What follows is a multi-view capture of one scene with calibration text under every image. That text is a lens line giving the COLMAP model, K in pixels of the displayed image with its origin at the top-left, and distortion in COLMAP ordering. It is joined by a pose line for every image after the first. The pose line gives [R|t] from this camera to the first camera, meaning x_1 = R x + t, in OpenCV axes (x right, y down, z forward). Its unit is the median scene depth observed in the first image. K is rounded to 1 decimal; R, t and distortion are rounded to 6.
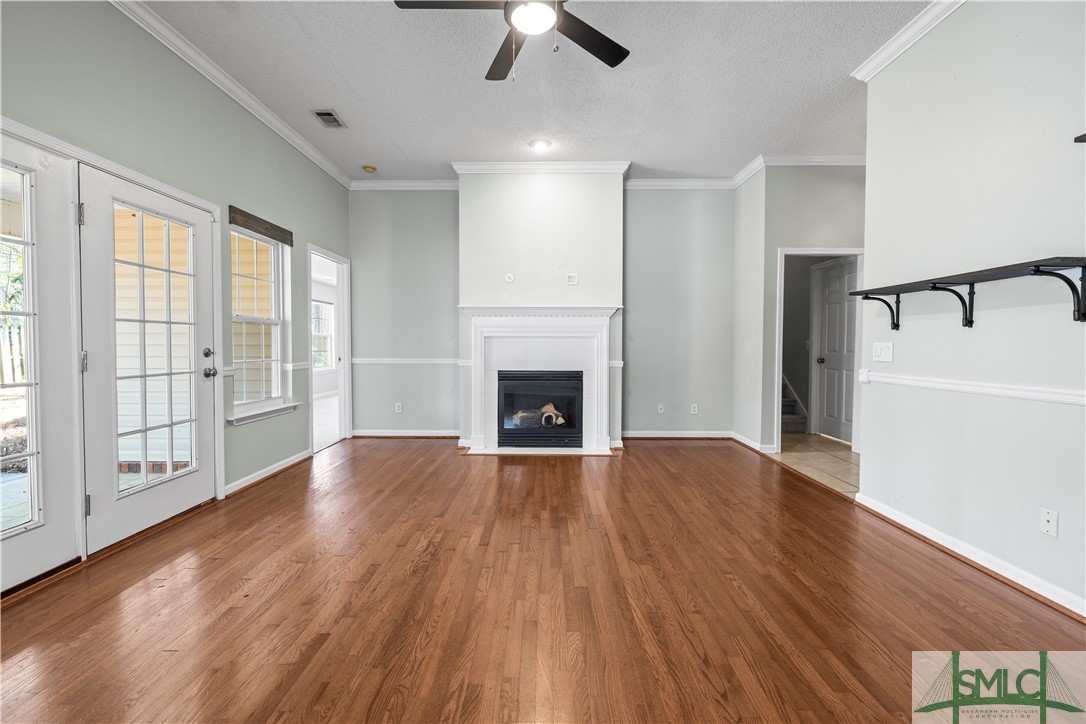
lens RADIAL K [[451.9, 0, 541.7], [0, 451.9, 358.2], [0, 0, 1]] dist [0.001704, 0.000080]
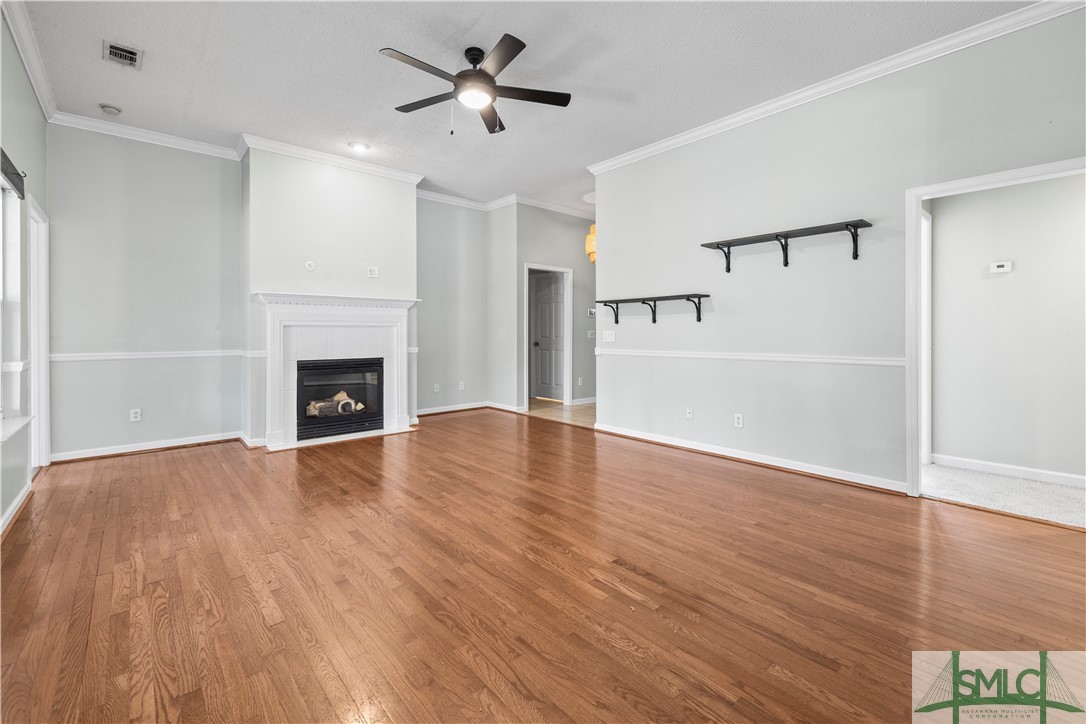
lens RADIAL K [[464.0, 0, 541.0], [0, 464.0, 336.8], [0, 0, 1]] dist [0.000251, 0.000002]
pose [[0.744191, -0.009403, 0.667900, -0.377006], [0.024380, 0.999617, -0.013093, 0.002206], [-0.667521, 0.026027, 0.744136, -0.081464]]
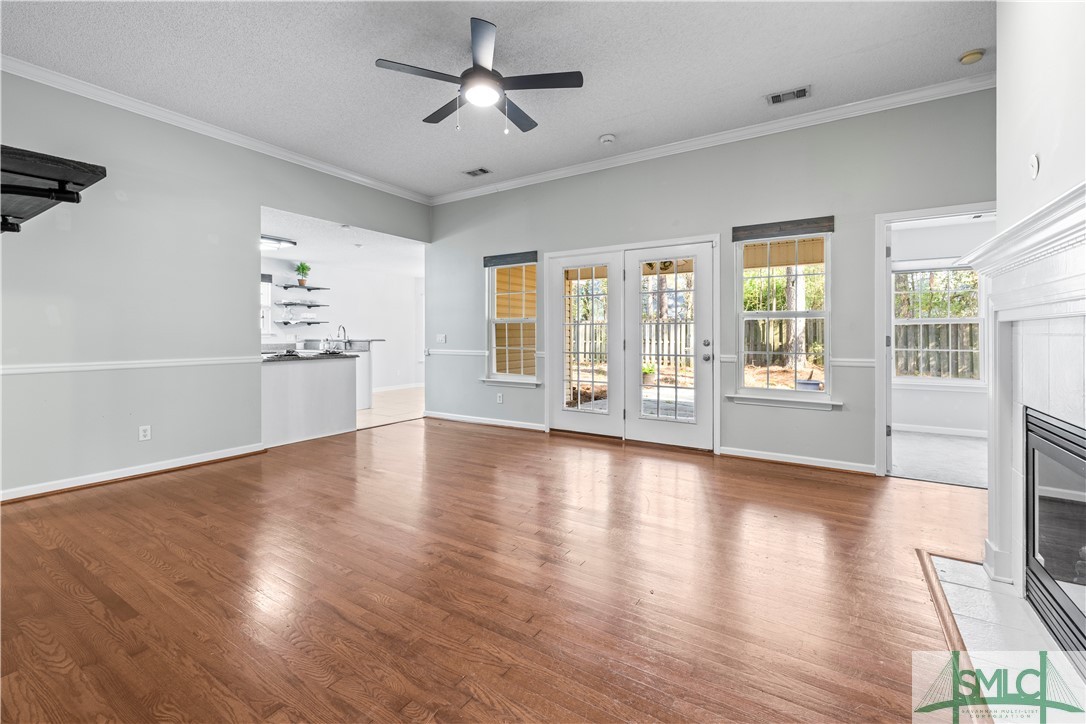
lens RADIAL K [[464.0, 0, 541.0], [0, 464.0, 336.8], [0, 0, 1]] dist [0.000251, 0.000002]
pose [[-0.533807, 0.000112, -0.845606, 0.486681], [-0.027822, 0.999456, 0.017696, -0.028024], [0.845149, 0.032973, -0.533514, 0.874710]]
